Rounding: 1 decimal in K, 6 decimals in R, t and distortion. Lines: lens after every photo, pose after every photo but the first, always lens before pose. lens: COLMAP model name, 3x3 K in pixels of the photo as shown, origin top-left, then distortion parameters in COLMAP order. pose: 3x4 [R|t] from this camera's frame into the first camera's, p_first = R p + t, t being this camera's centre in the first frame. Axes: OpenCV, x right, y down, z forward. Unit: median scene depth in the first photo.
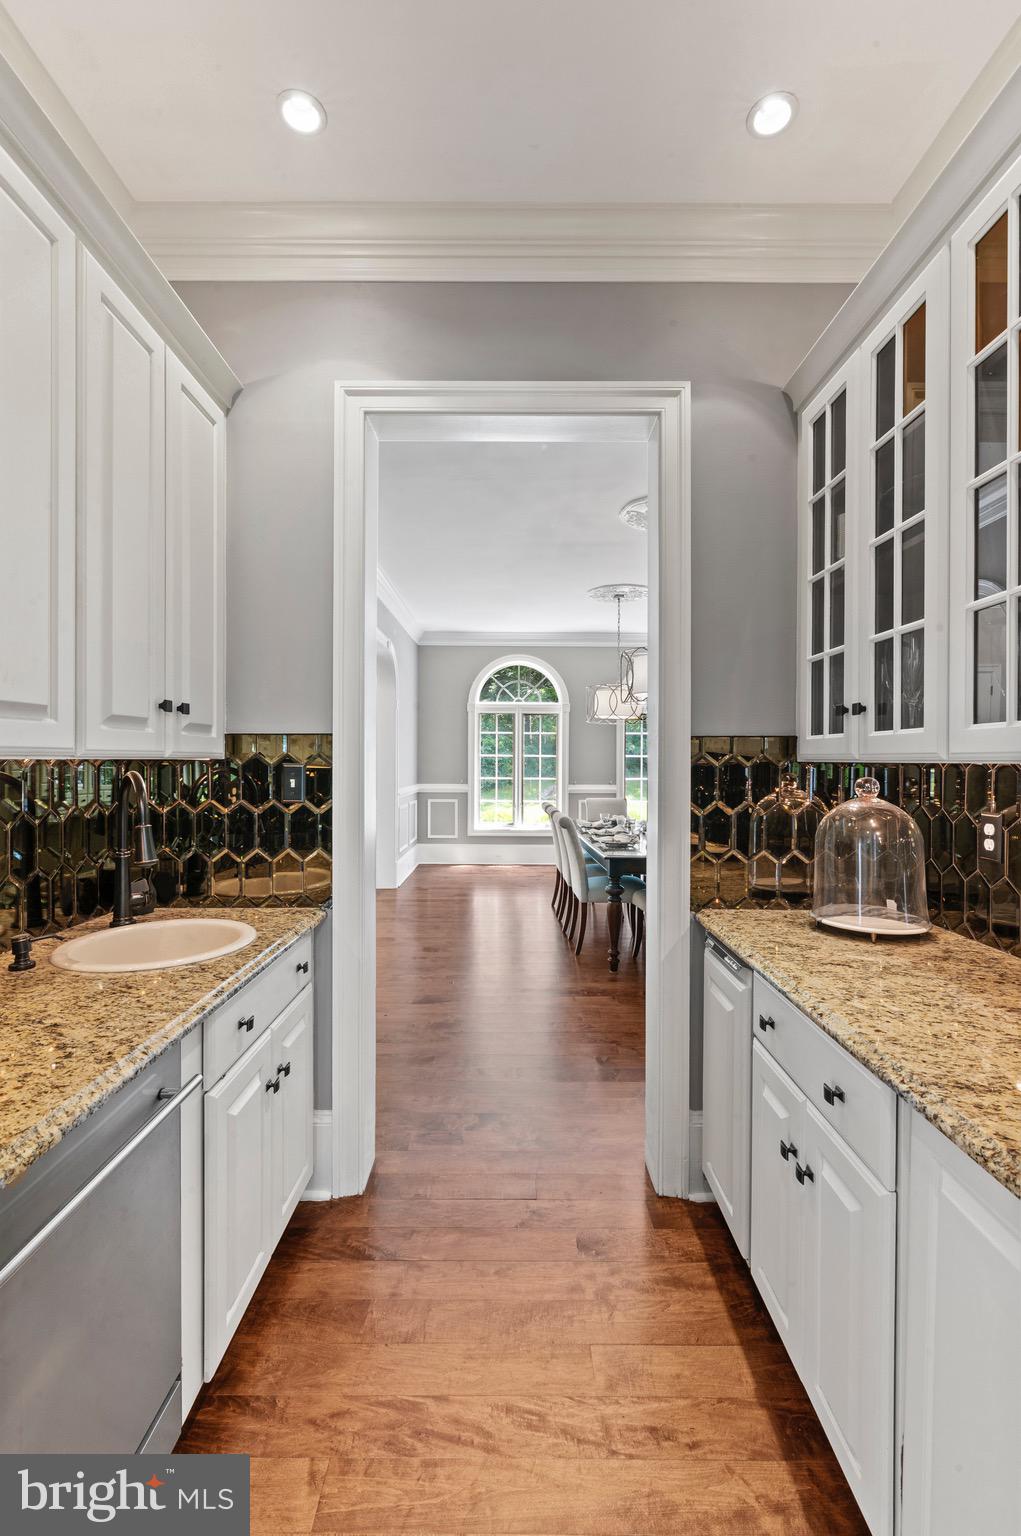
lens RADIAL K [[666.9, 0, 509.7], [0, 666.9, 763.1], [0, 0, 1]] dist [0.001074, -0.000216]
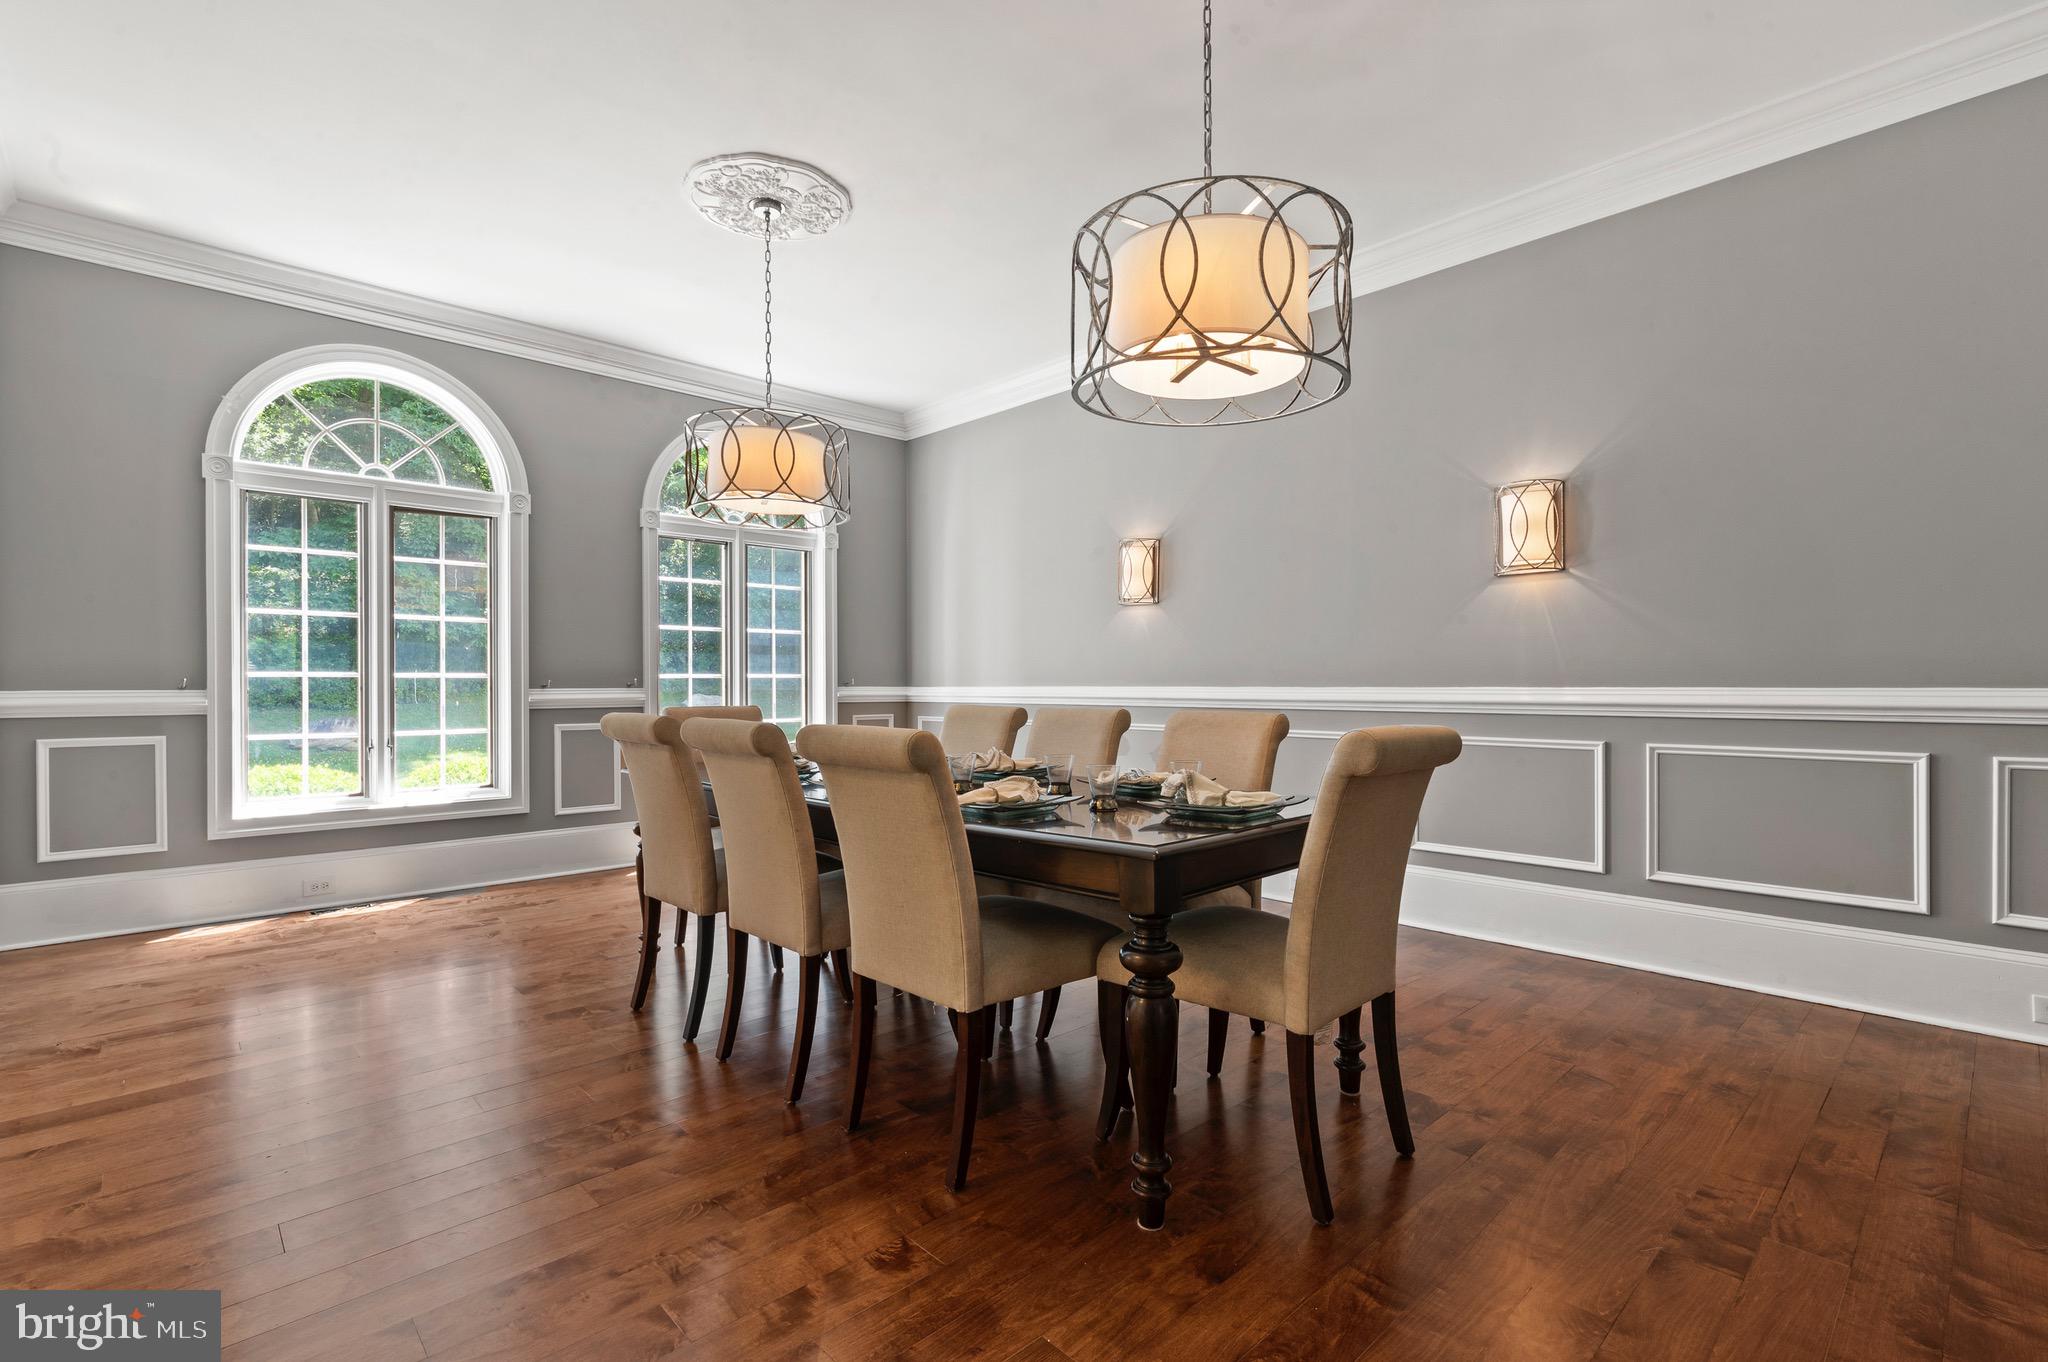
lens RADIAL K [[945.5, 0, 1016.9], [0, 945.5, 686.4], [0, 0, 1]] dist [-0.003619, -0.000324]
pose [[0.730803, -0.006547, 0.682557, -0.088549], [0.008828, 0.999961, 0.000140, 0.032937], [-0.682532, 0.005923, 0.730832, 0.359604]]
